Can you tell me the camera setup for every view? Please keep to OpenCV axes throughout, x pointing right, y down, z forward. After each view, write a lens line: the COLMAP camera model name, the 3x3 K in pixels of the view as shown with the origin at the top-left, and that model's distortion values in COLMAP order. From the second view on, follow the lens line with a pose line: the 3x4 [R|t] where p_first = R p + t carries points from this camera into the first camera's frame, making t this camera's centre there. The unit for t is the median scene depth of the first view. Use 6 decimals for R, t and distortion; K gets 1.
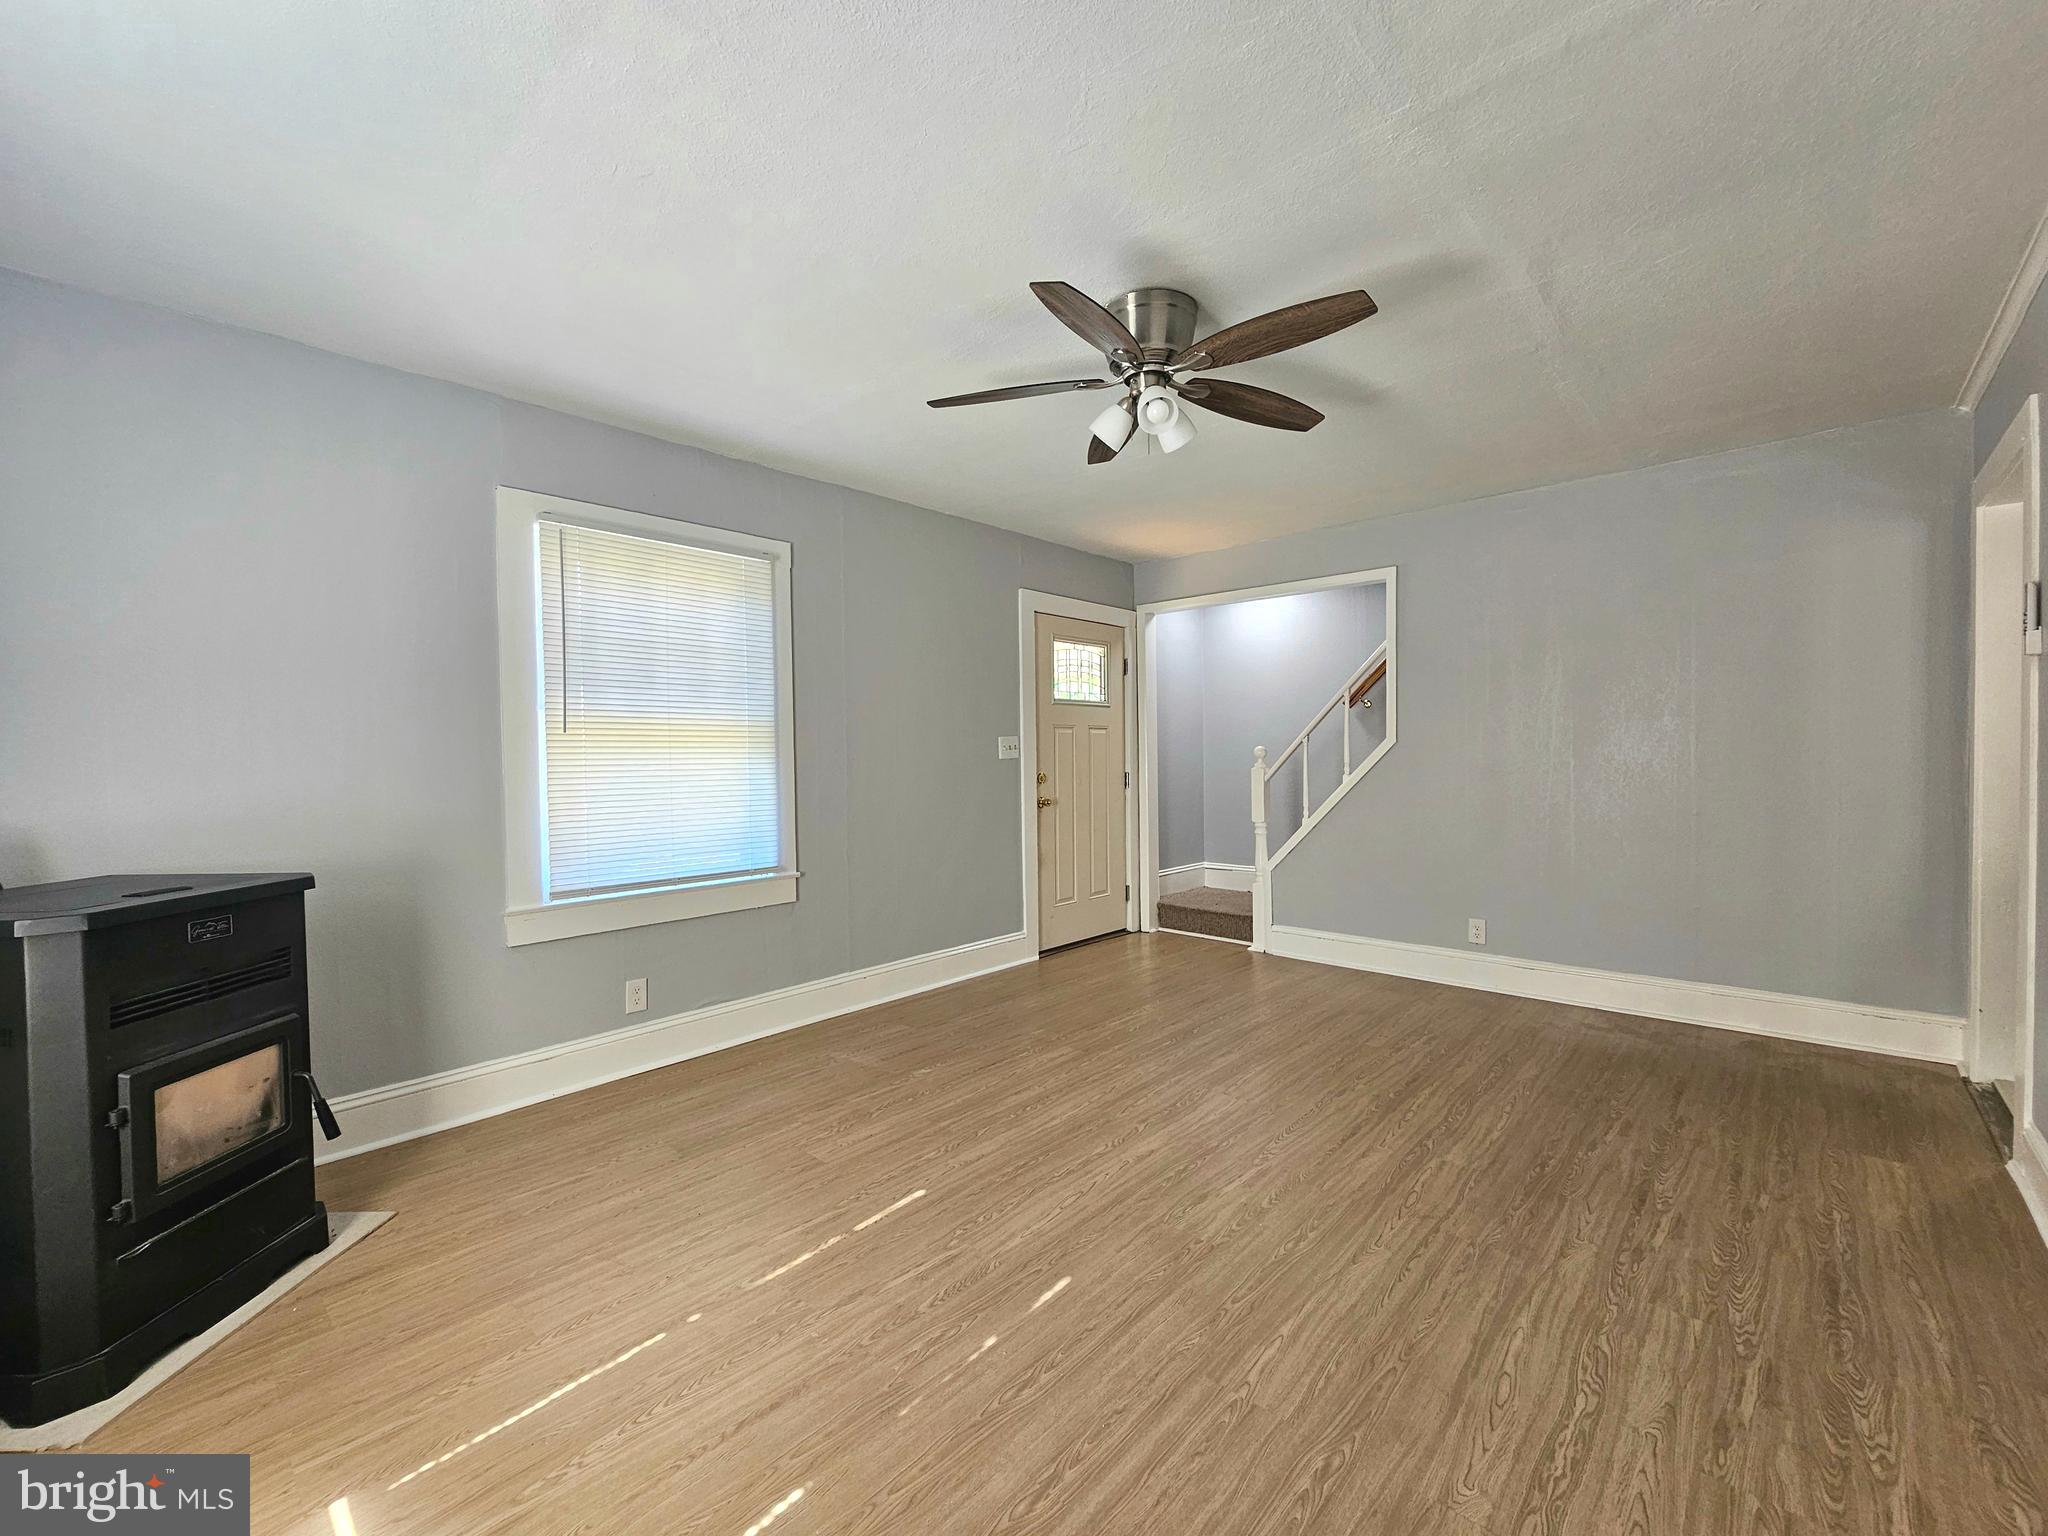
lens RADIAL K [[836.6, 0, 1028.8], [0, 836.6, 774.6], [0, 0, 1]] dist [-0.000080, 0.003331]
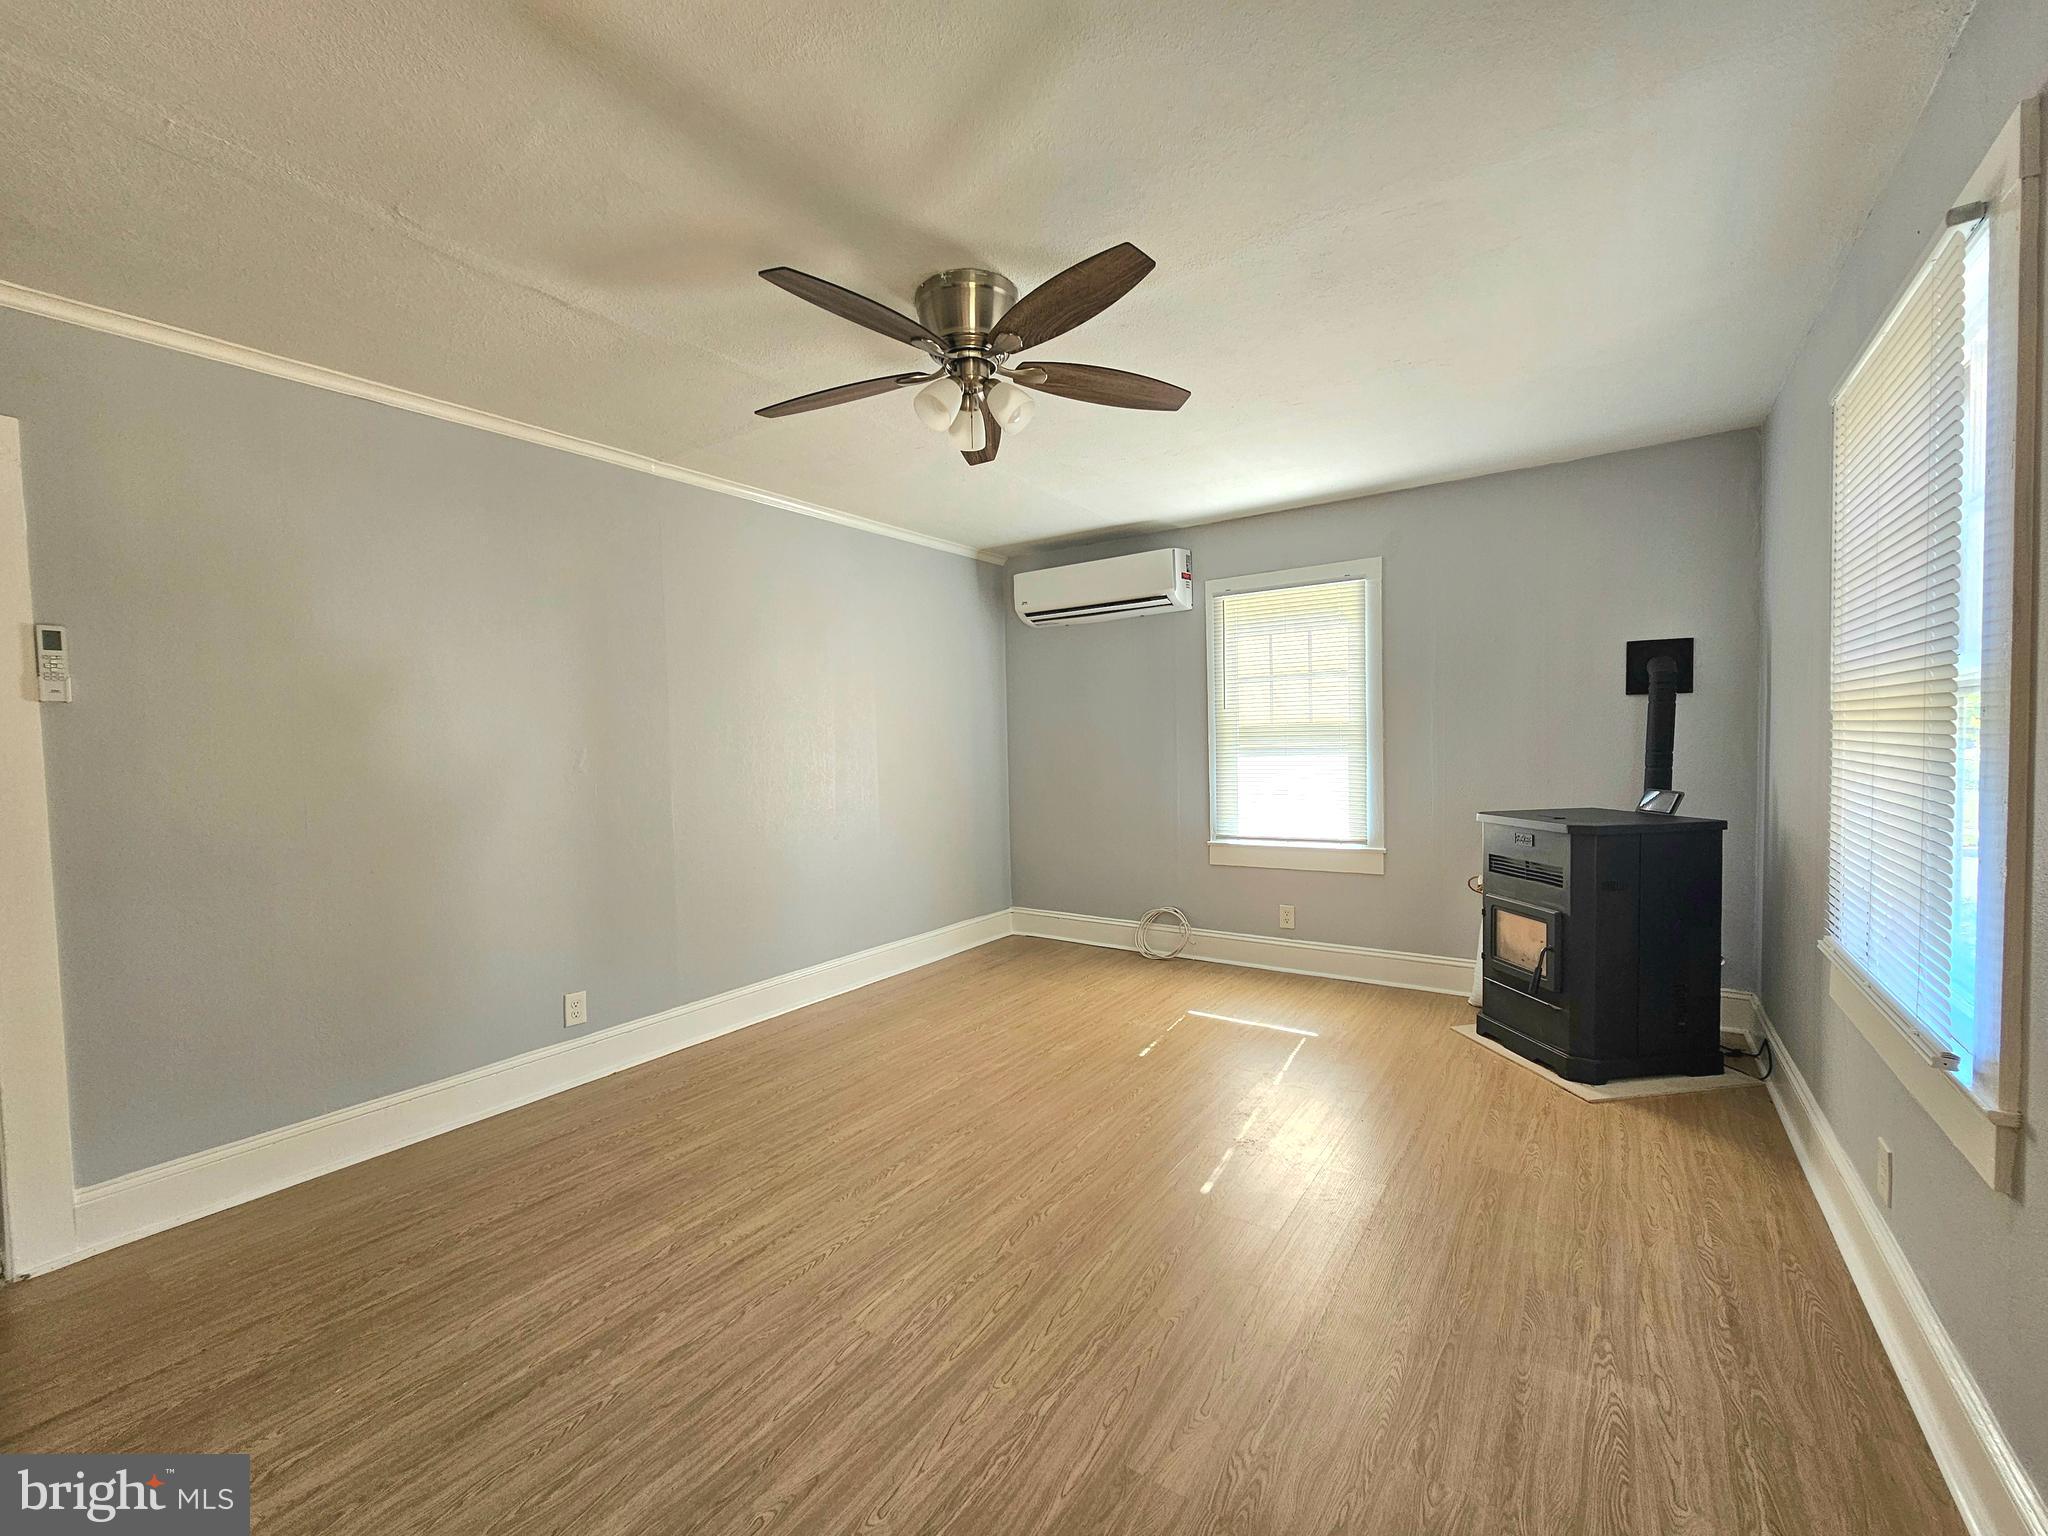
lens RADIAL K [[836.6, 0, 1028.8], [0, 836.6, 774.6], [0, 0, 1]] dist [-0.000080, 0.003331]
pose [[-0.989718, 0.039969, -0.137334, 0.225646], [0.030912, 0.997243, 0.067462, -0.080399], [0.139651, 0.062524, -0.988225, 1.937597]]
